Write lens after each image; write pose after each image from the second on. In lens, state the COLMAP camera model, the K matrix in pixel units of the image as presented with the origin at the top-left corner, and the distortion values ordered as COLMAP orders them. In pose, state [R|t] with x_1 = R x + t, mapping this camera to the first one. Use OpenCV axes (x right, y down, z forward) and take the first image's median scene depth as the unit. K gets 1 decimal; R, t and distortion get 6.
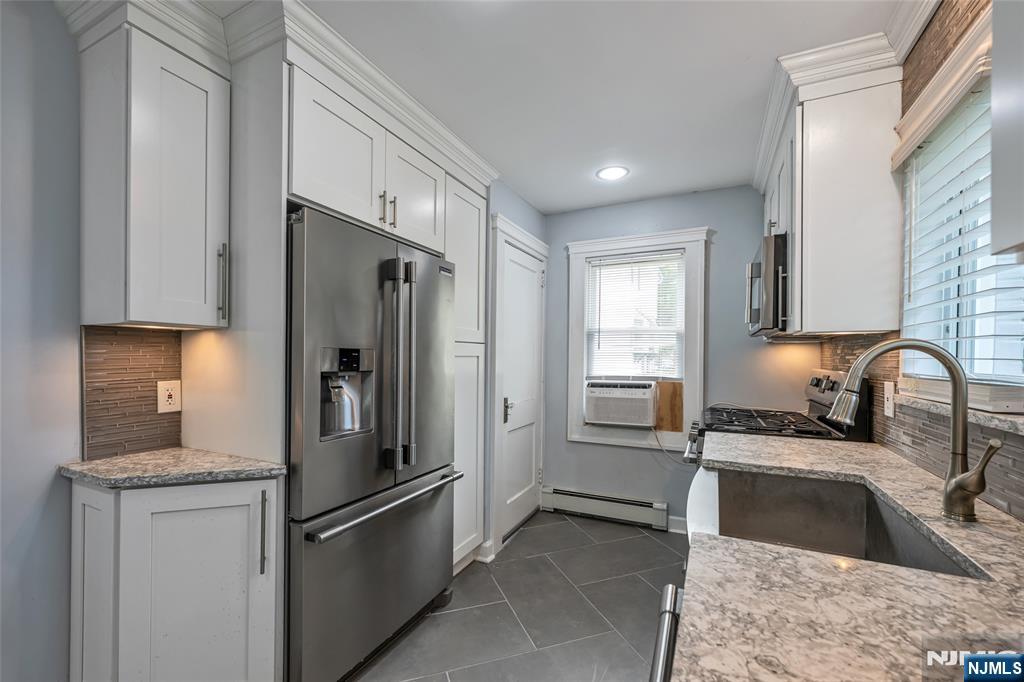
lens RADIAL K [[419.8, 0, 483.3], [0, 419.8, 357.9], [0, 0, 1]] dist [-0.000536, 0.000721]
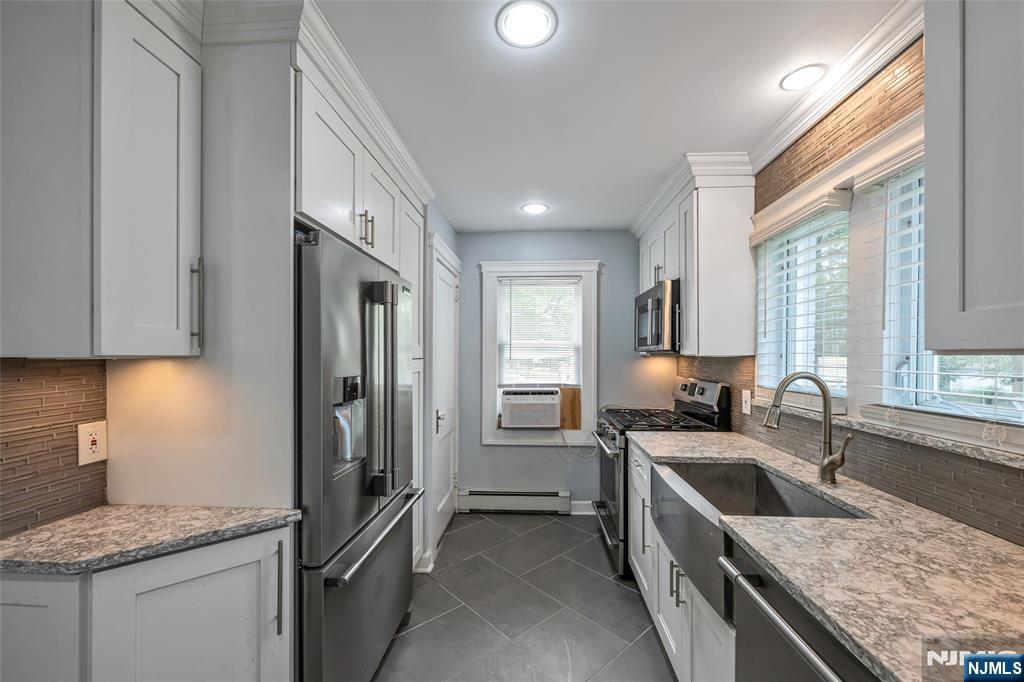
lens RADIAL K [[419.8, 0, 484.2], [0, 419.8, 354.9], [0, 0, 1]] dist [-0.000536, 0.000721]
pose [[0.923907, -0.009316, 0.382504, -0.378253], [0.008971, 0.999956, 0.002688, -0.067734], [-0.382512, 0.000948, 0.923950, 0.000230]]
